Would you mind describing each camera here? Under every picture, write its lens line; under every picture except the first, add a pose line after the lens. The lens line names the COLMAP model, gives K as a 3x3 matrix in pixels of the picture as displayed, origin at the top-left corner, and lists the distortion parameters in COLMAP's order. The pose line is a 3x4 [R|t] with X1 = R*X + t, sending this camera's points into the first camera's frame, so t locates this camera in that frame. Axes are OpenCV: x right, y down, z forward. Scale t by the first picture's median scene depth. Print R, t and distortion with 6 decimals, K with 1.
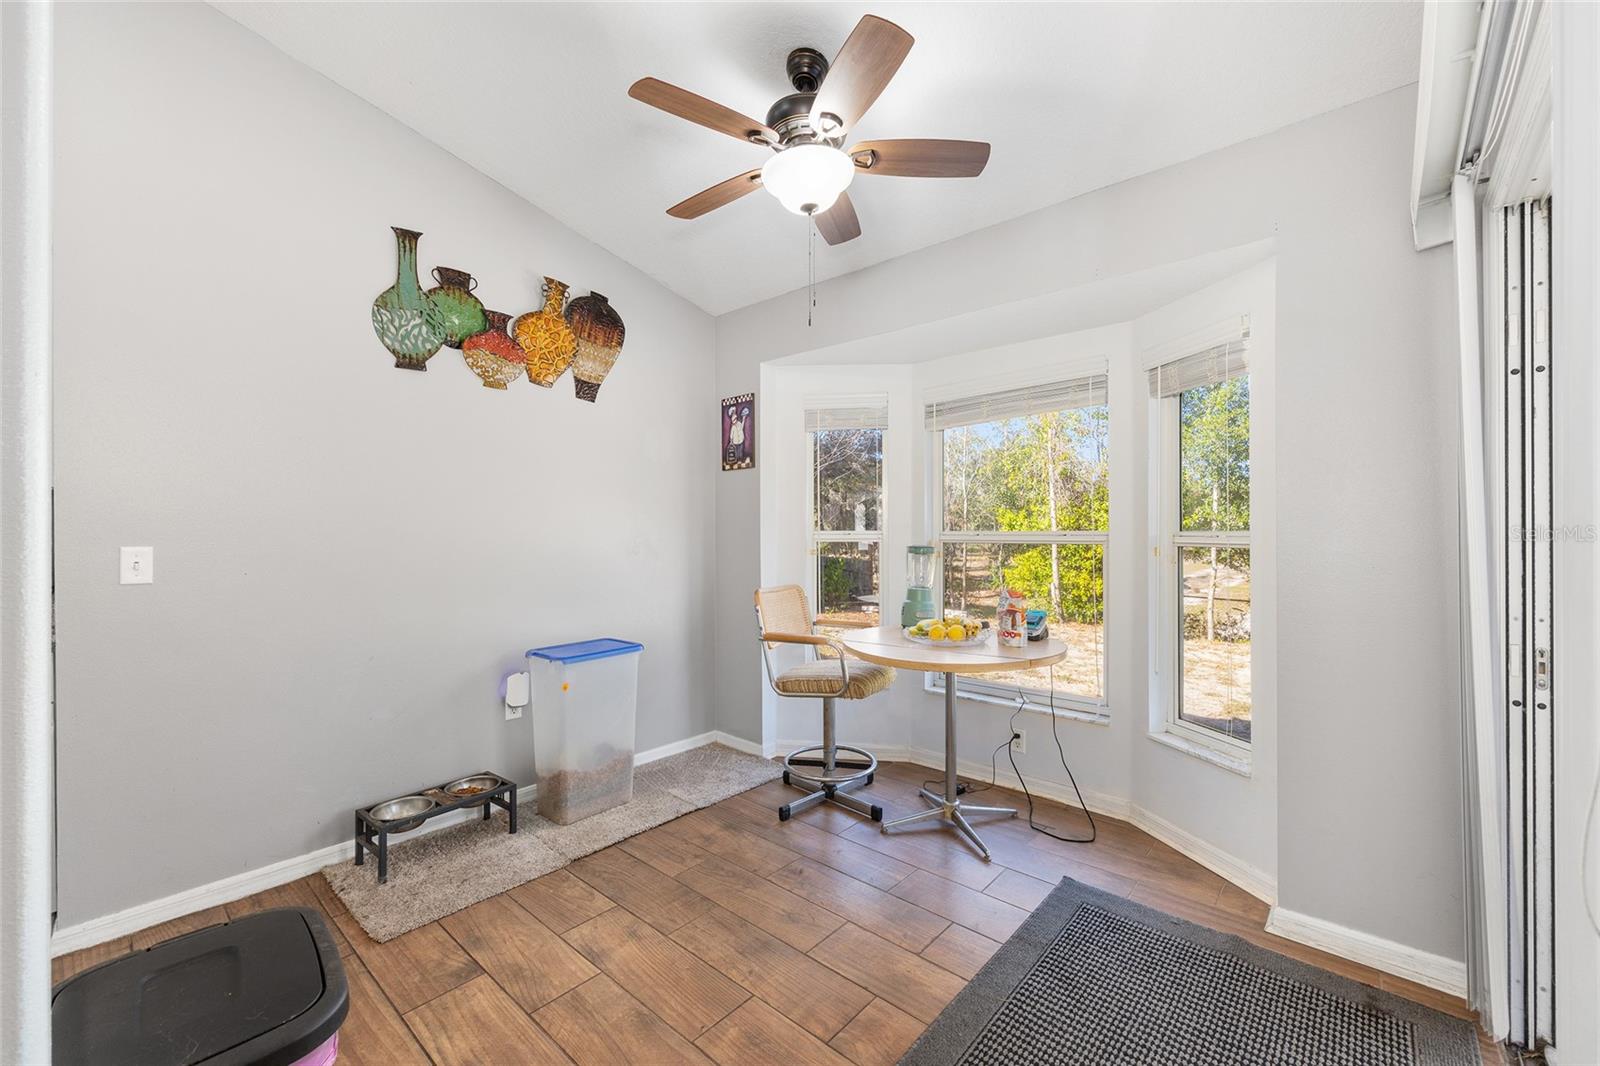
lens RADIAL K [[643.4, 0, 809.2], [0, 643.4, 527.7], [0, 0, 1]] dist [-0.000817, 0.000980]
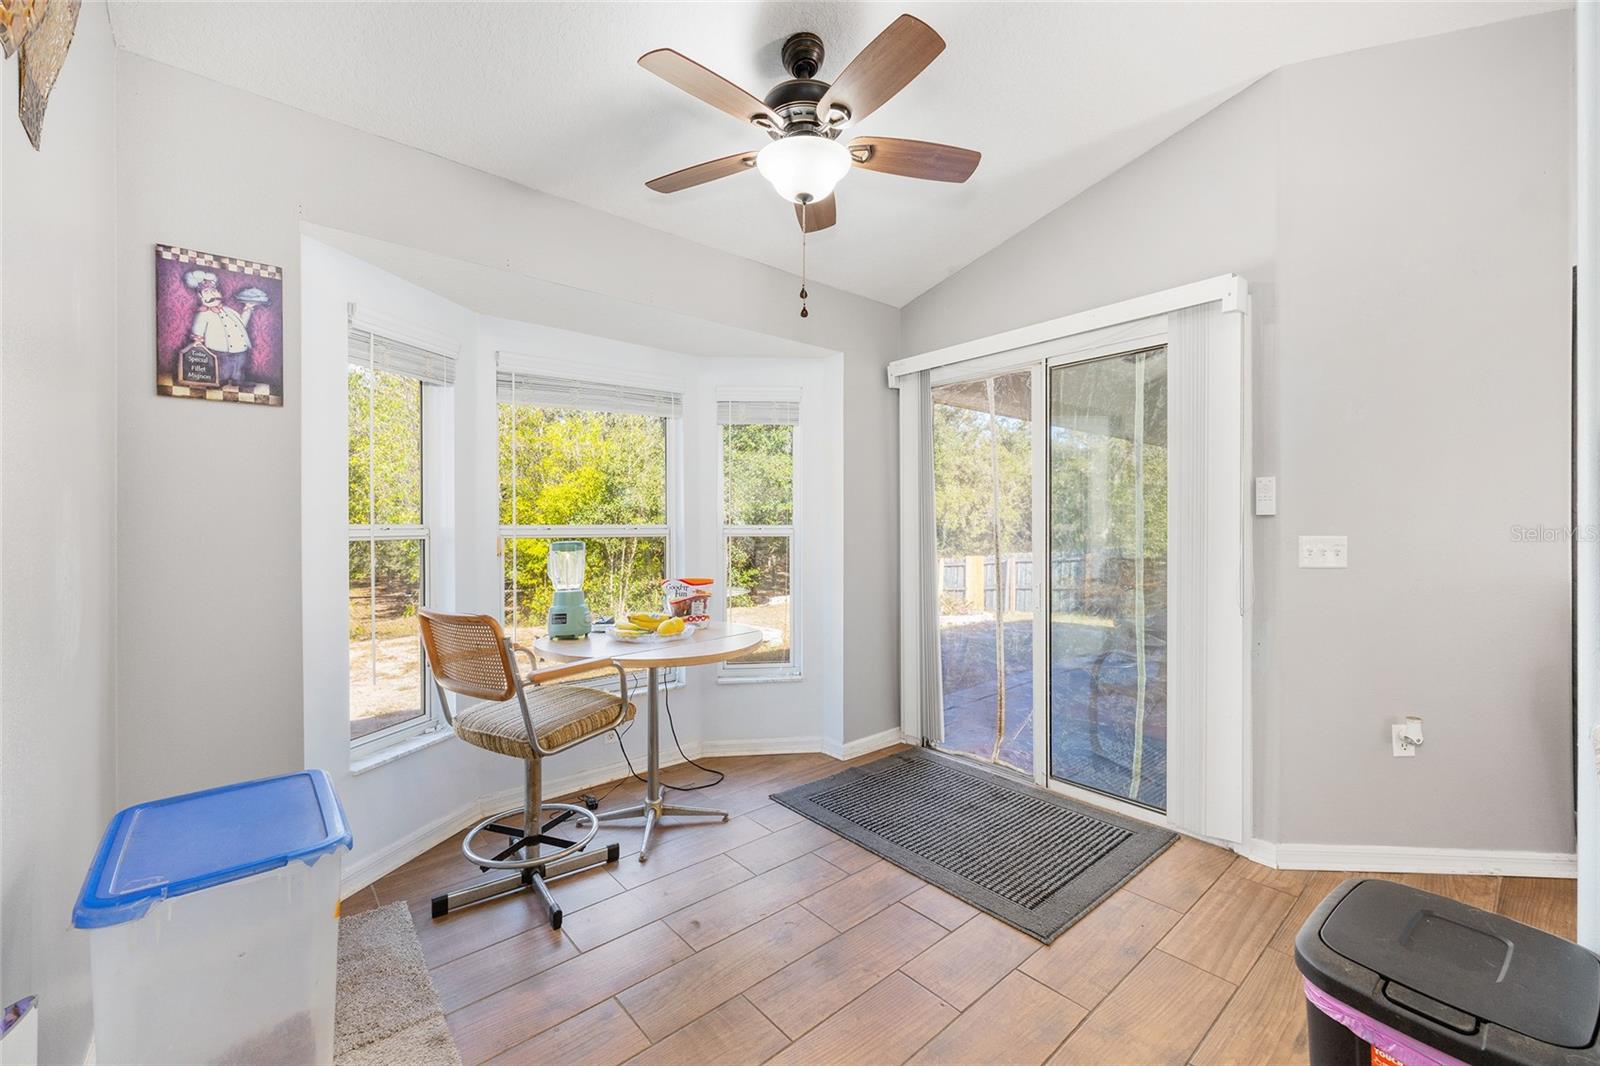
lens RADIAL K [[643.4, 0, 796.3], [0, 643.4, 526.2], [0, 0, 1]] dist [-0.000817, 0.000980]
pose [[0.146353, 0.000821, 0.989232, -0.581909], [-0.005225, 0.999986, -0.000057, 0.004618], [-0.989219, -0.005161, 0.146356, 0.516919]]
